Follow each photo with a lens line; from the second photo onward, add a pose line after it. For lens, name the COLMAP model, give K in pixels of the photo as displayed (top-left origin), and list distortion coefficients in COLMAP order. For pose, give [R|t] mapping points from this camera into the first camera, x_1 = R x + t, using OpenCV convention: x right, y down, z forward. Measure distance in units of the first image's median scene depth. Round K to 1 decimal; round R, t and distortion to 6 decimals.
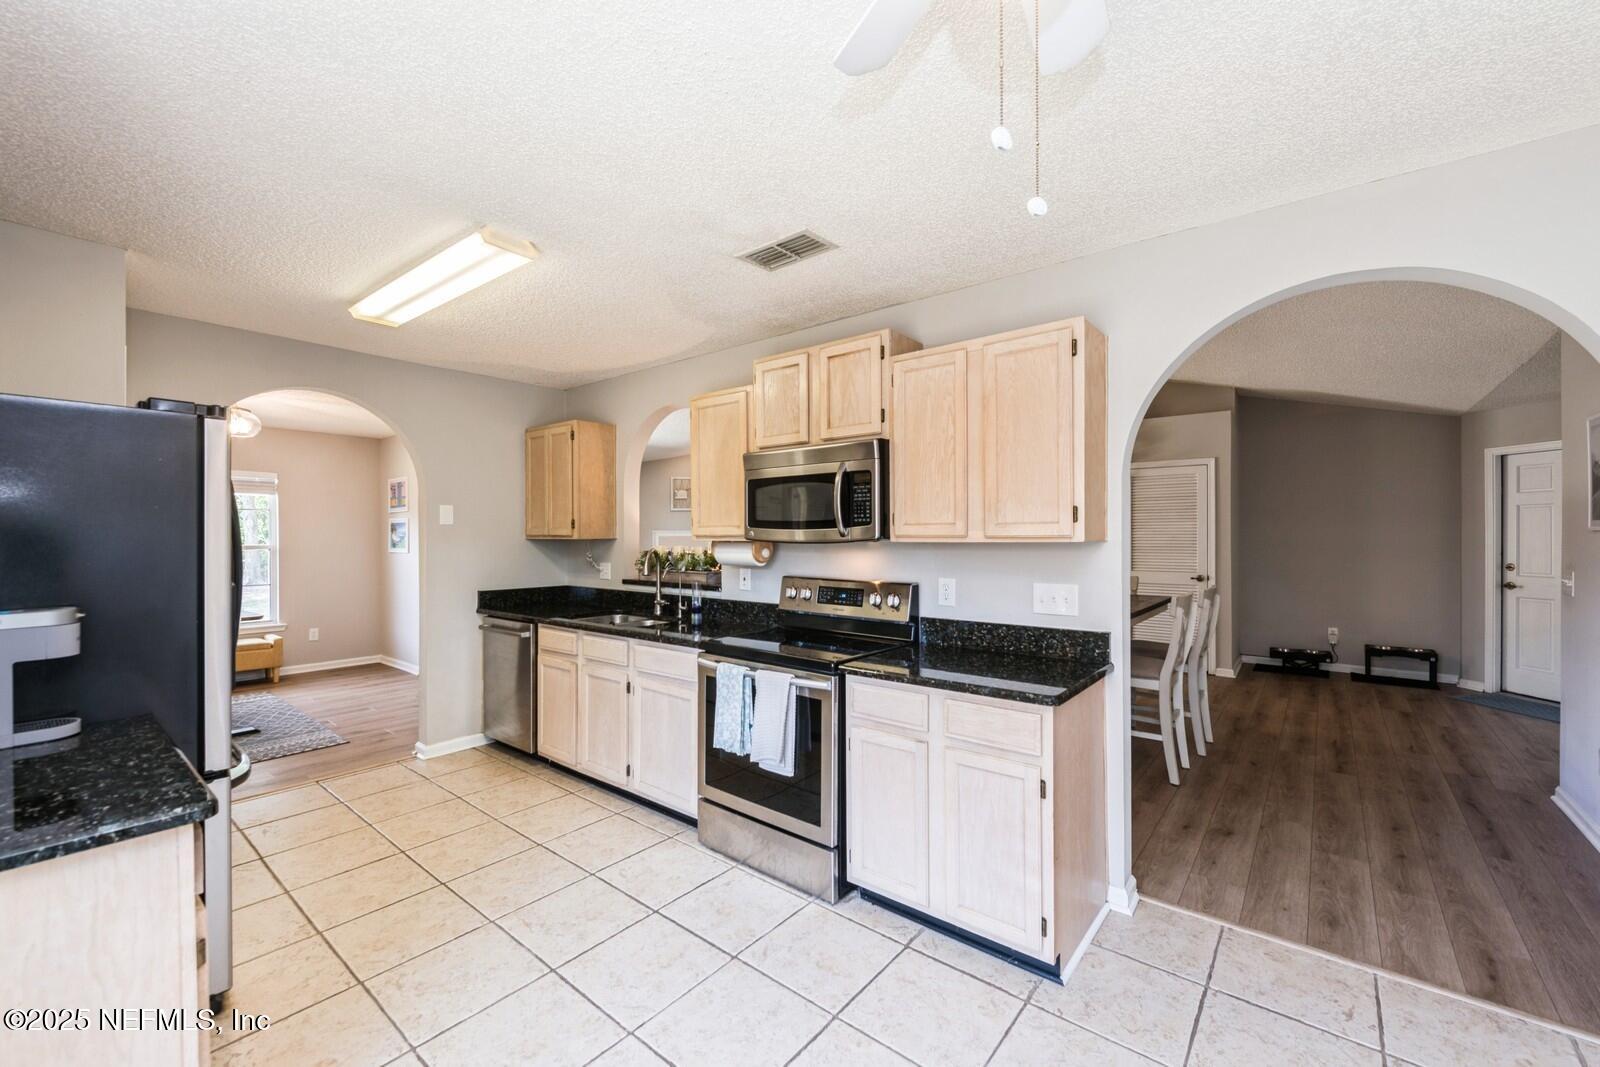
lens RADIAL K [[645.2, 0, 809.3], [0, 645.2, 533.0], [0, 0, 1]] dist [-0.004554, -0.000439]
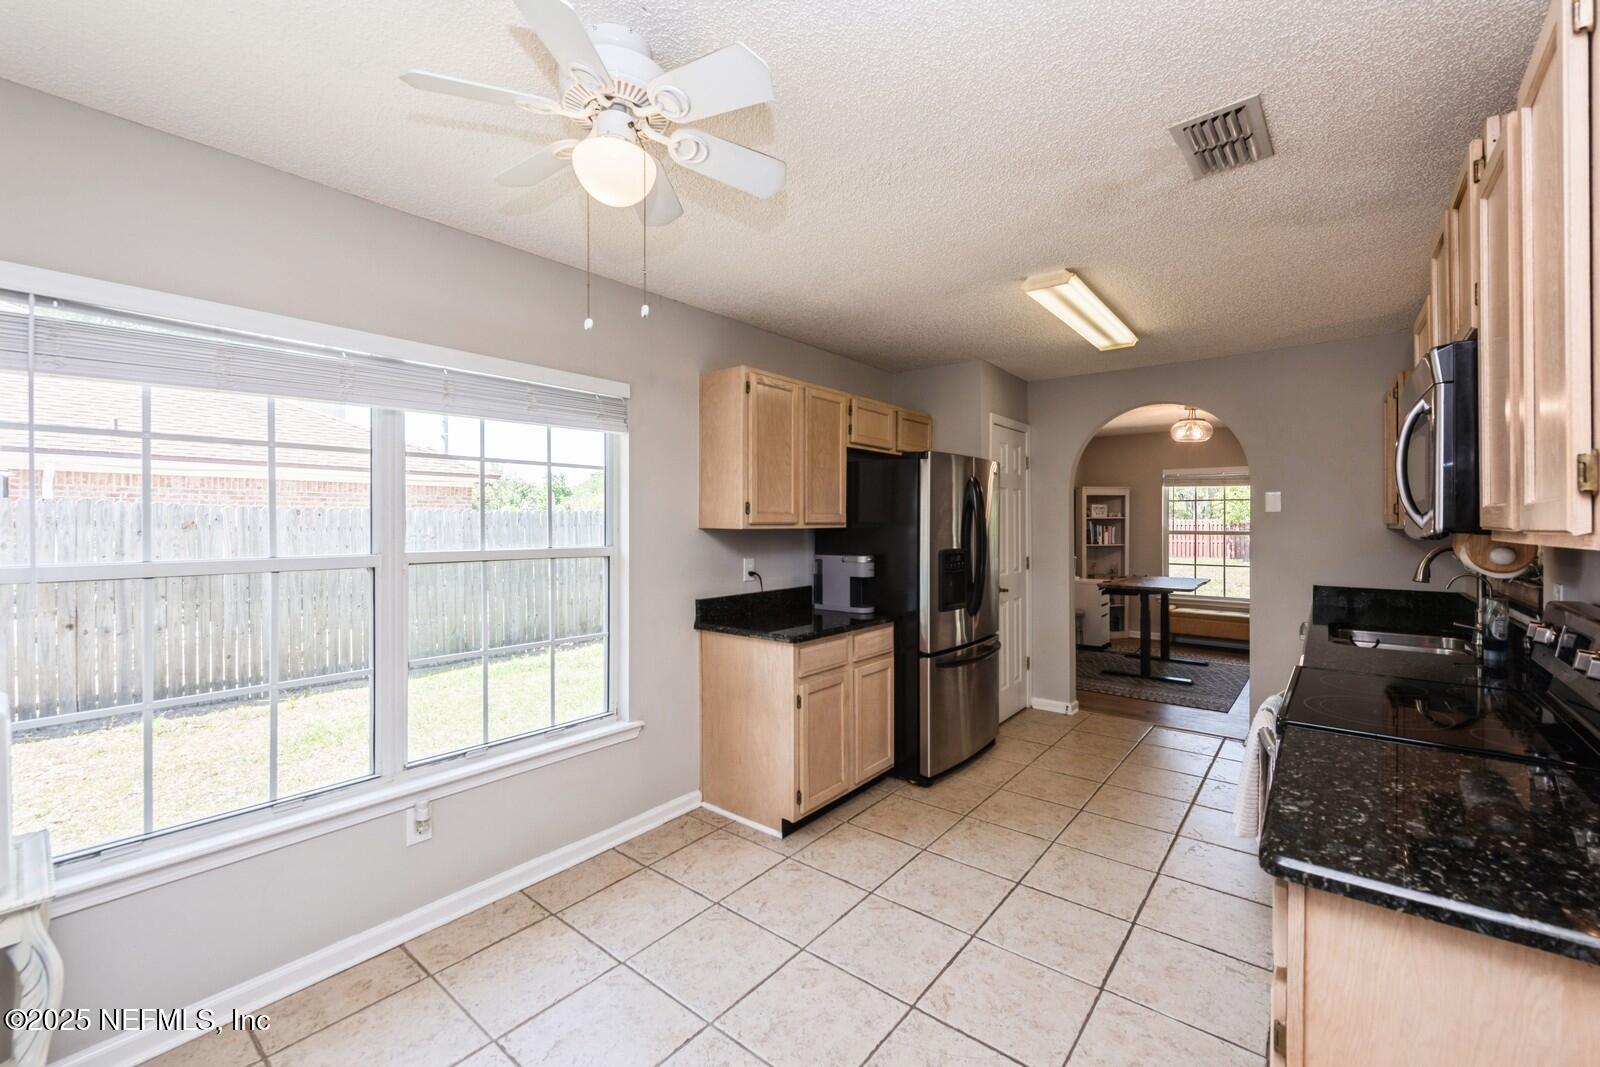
lens RADIAL K [[645.2, 0, 796.9], [0, 645.2, 526.5], [0, 0, 1]] dist [-0.004554, -0.000439]
pose [[-0.006908, 0.009909, -0.999927, 0.567993], [-0.000365, 0.999951, 0.009912, -0.002561], [0.999976, 0.000433, -0.006904, 0.414402]]
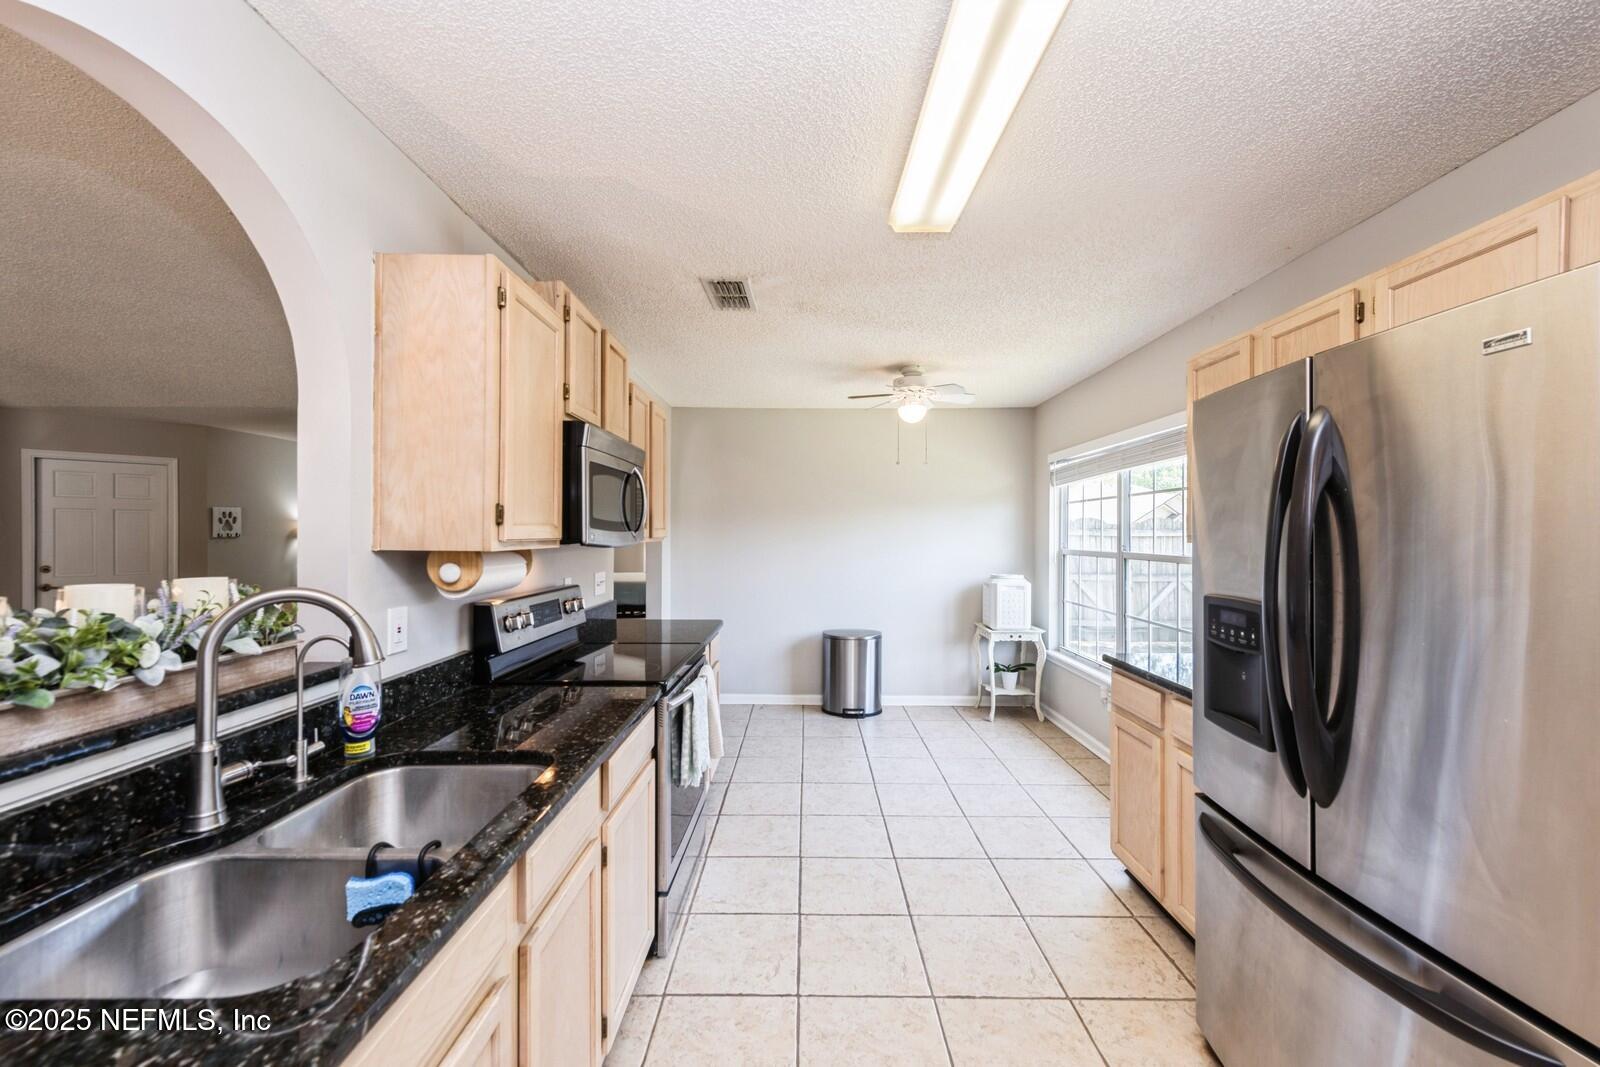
lens RADIAL K [[645.2, 0, 801.6], [0, 645.2, 537.0], [0, 0, 1]] dist [-0.004554, -0.000439]
pose [[-0.637714, 0.001457, 0.770272, -0.810398], [0.000837, 0.999999, -0.001199, 0.008175], [-0.770273, -0.000120, -0.637715, 1.314908]]
